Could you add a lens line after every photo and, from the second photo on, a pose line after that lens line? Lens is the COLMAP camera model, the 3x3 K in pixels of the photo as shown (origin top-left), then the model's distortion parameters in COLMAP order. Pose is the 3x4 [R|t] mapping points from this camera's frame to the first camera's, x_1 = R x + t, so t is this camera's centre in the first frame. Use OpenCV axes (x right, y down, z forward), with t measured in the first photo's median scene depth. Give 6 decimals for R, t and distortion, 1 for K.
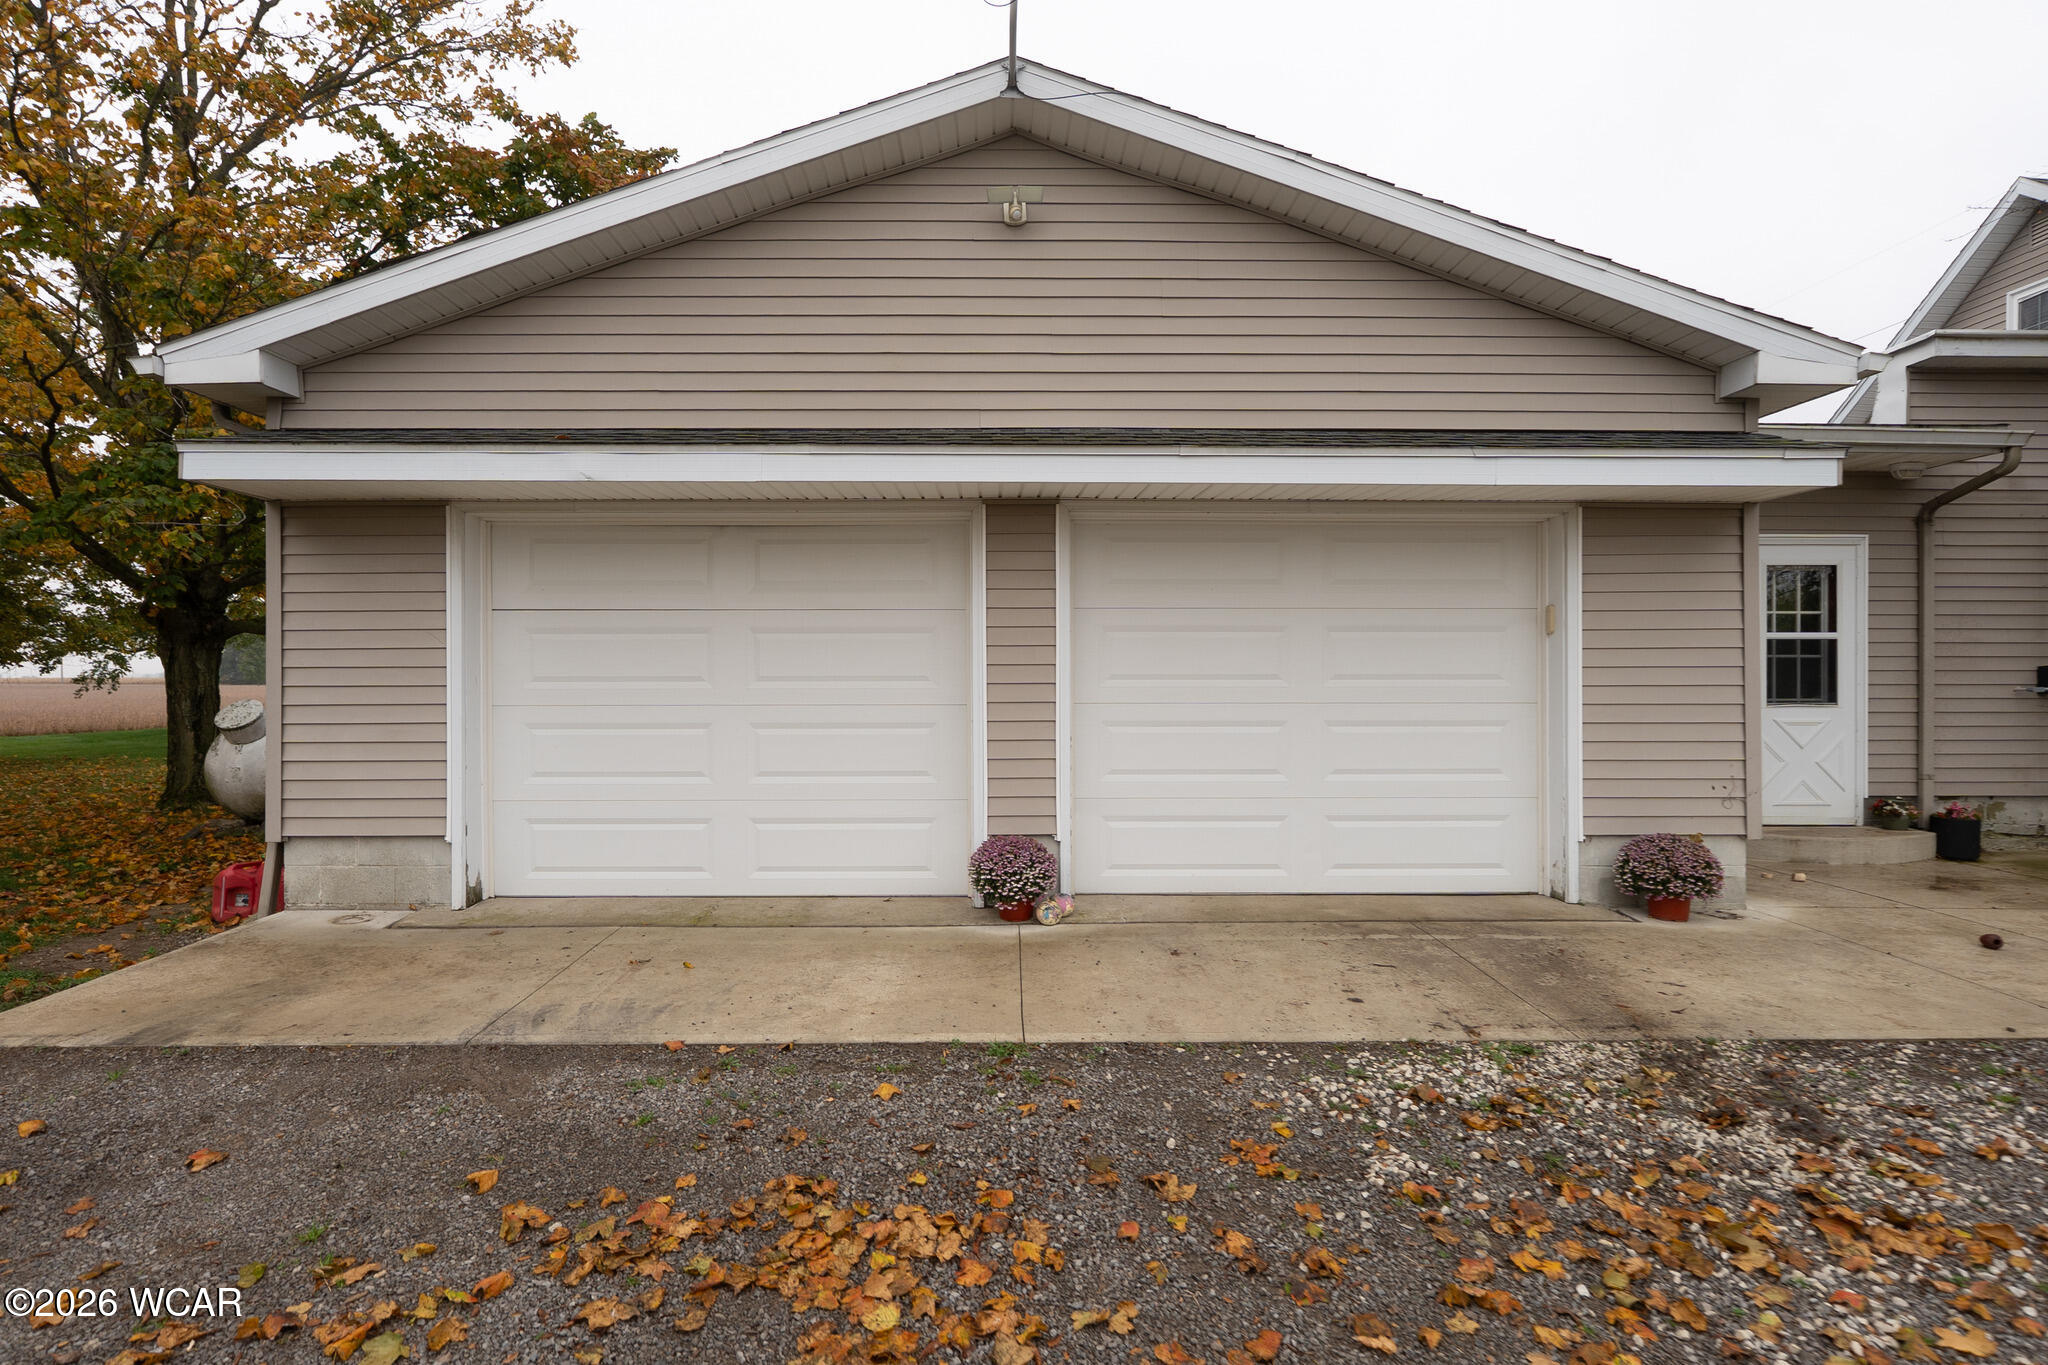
lens RADIAL K [[1027.8, 0, 1024.0], [0, 1027.8, 682.5], [0, 0, 1]] dist [-0.006977, 0.000178]
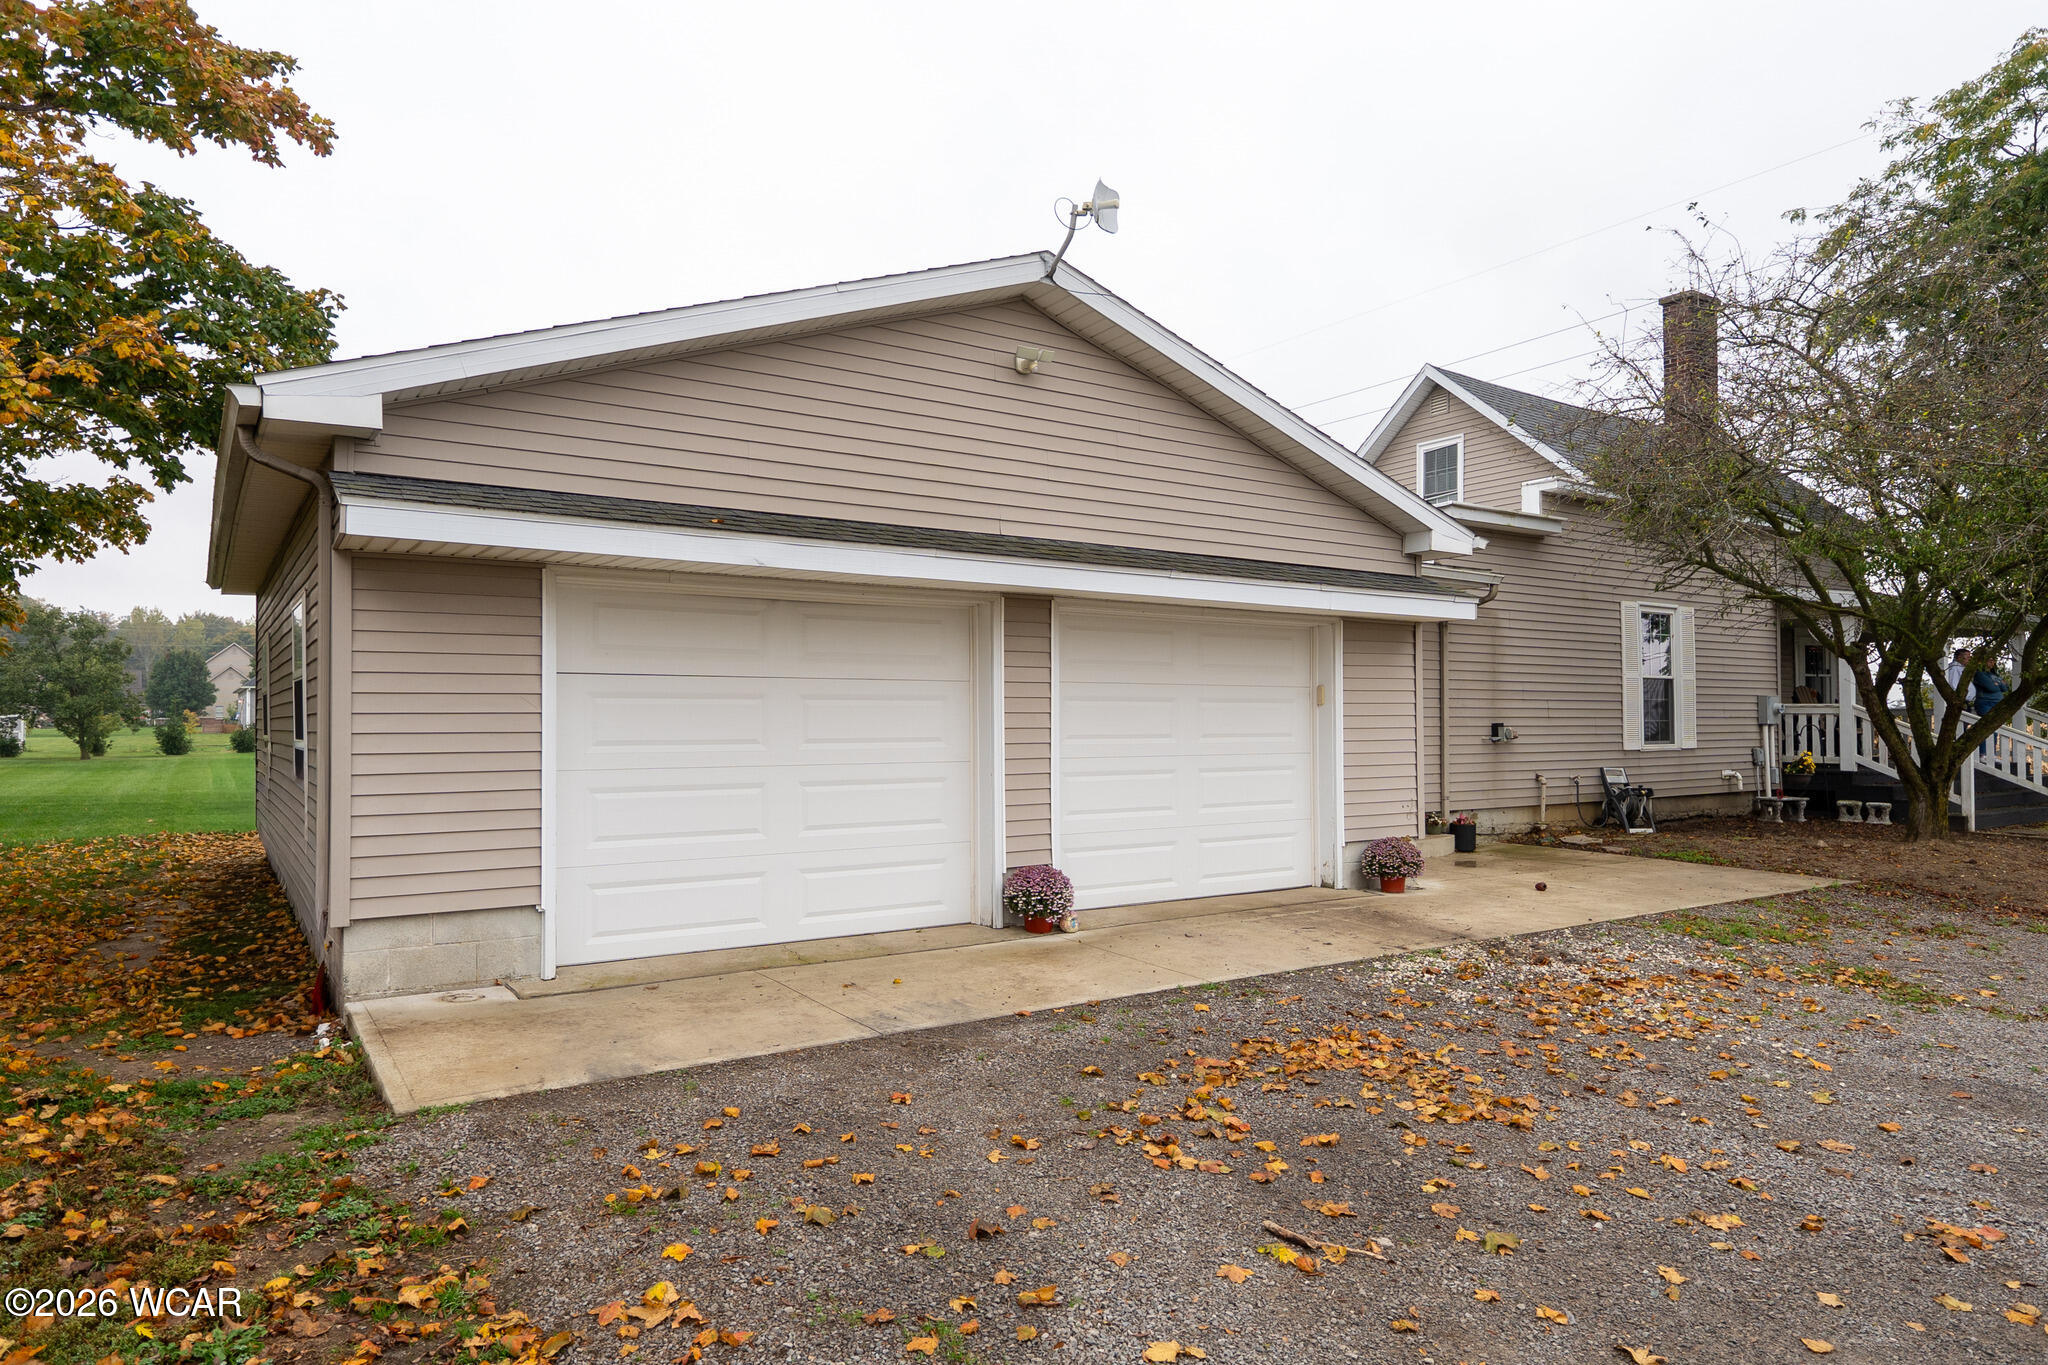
lens RADIAL K [[1394.9, 0, 1024.0], [0, 1394.9, 682.5], [0, 0, 1]] dist [-0.001067, 0.000323]
pose [[0.812578, 0.014961, 0.582660, -0.968600], [-0.000148, 0.999676, -0.025463, -0.028778], [-0.582852, 0.020605, 0.812317, -0.356164]]
